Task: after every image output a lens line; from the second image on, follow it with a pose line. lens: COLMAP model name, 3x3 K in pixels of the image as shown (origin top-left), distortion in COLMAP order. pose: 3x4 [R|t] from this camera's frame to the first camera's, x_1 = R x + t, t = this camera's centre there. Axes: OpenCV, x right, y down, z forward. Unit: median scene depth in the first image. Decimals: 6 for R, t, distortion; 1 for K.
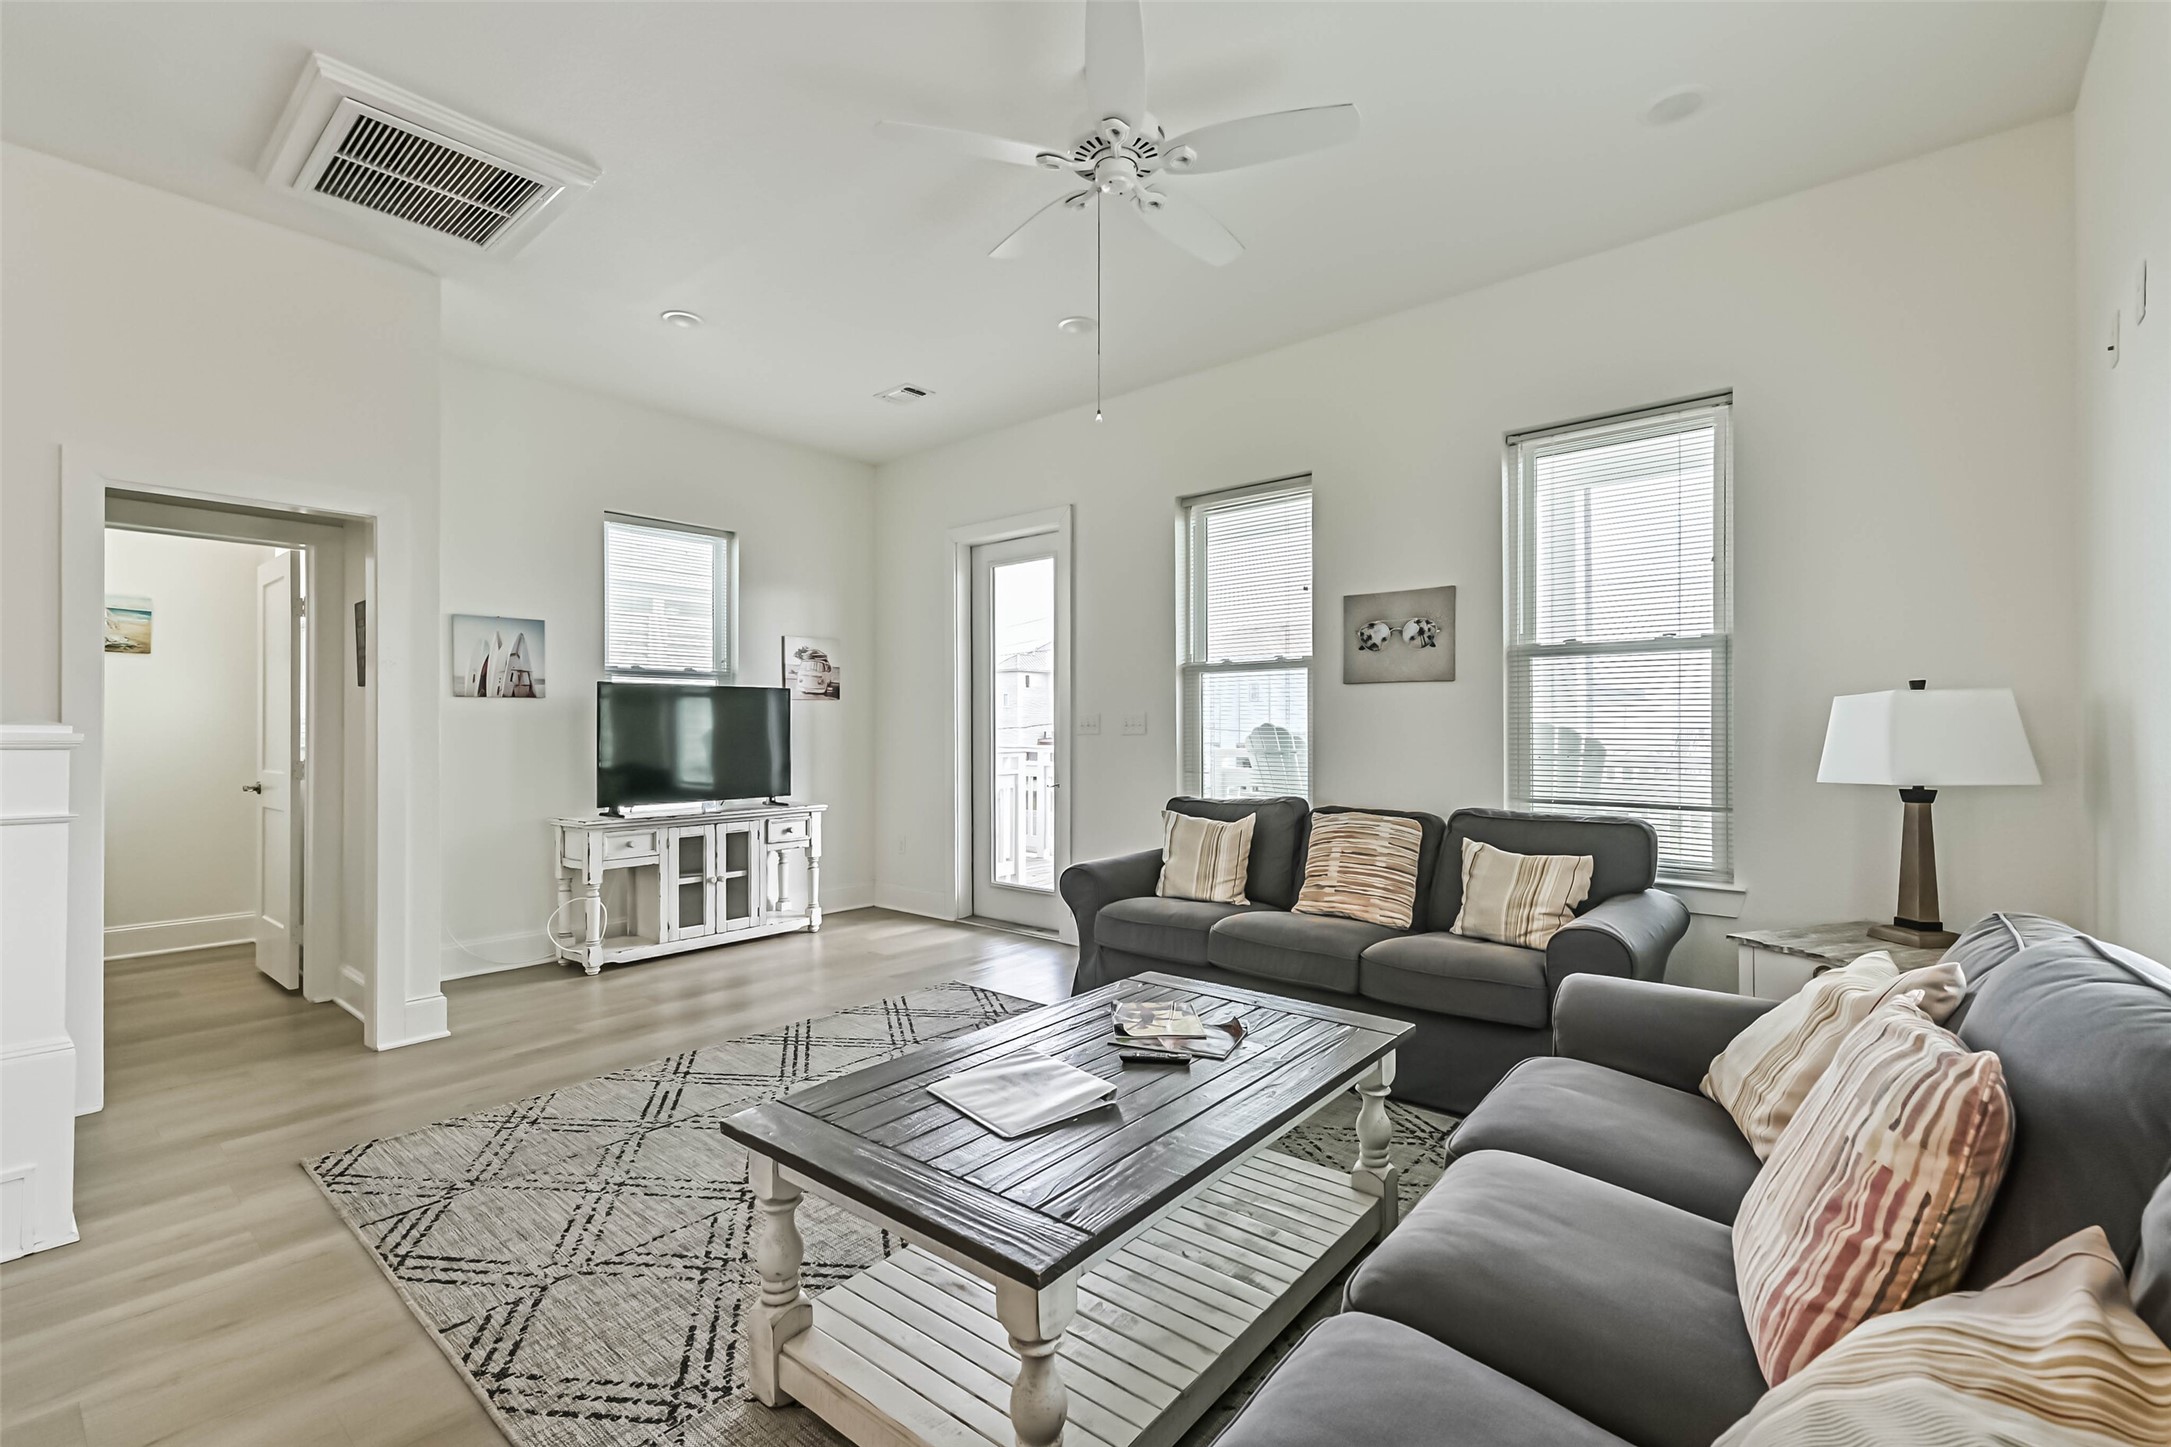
lens RADIAL K [[950.7, 0, 1095.0], [0, 950.7, 724.6], [0, 0, 1]] dist [0.019029, -0.000408]
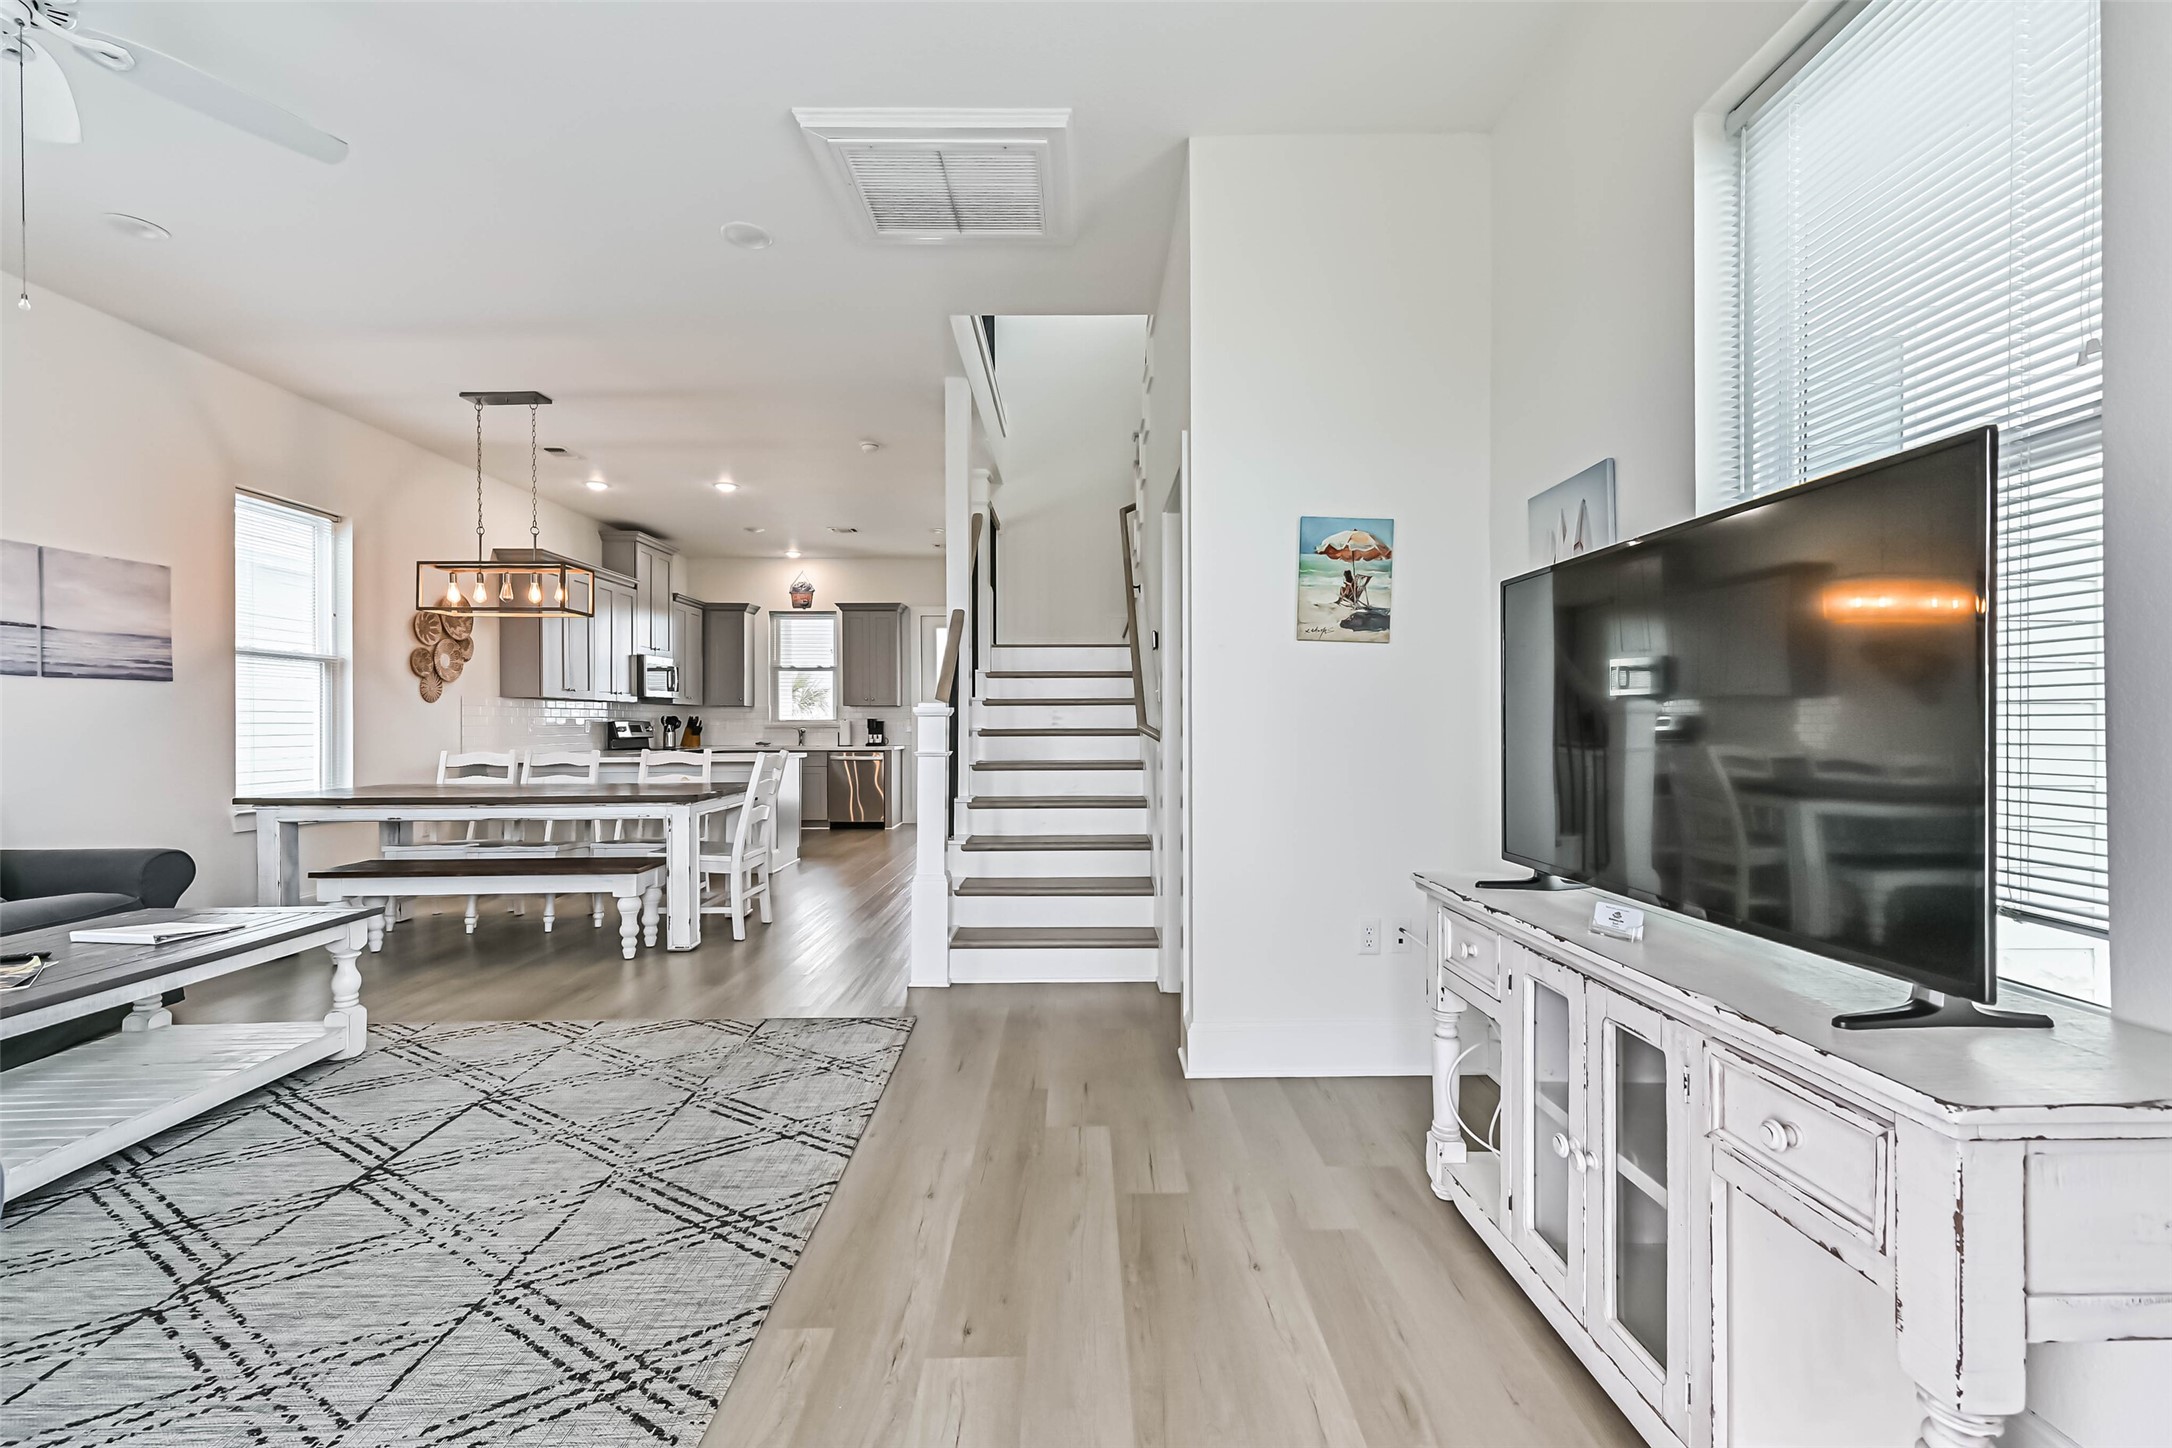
lens RADIAL K [[921.6, 0, 1108.8], [0, 921.6, 729.7], [0, 0, 1]] dist [0.002118, -0.000460]
pose [[-0.744535, 0.006779, -0.667549, -0.103516], [0.006639, 0.999974, 0.002750, 0.028083], [0.667550, -0.002384, -0.744561, 1.450435]]
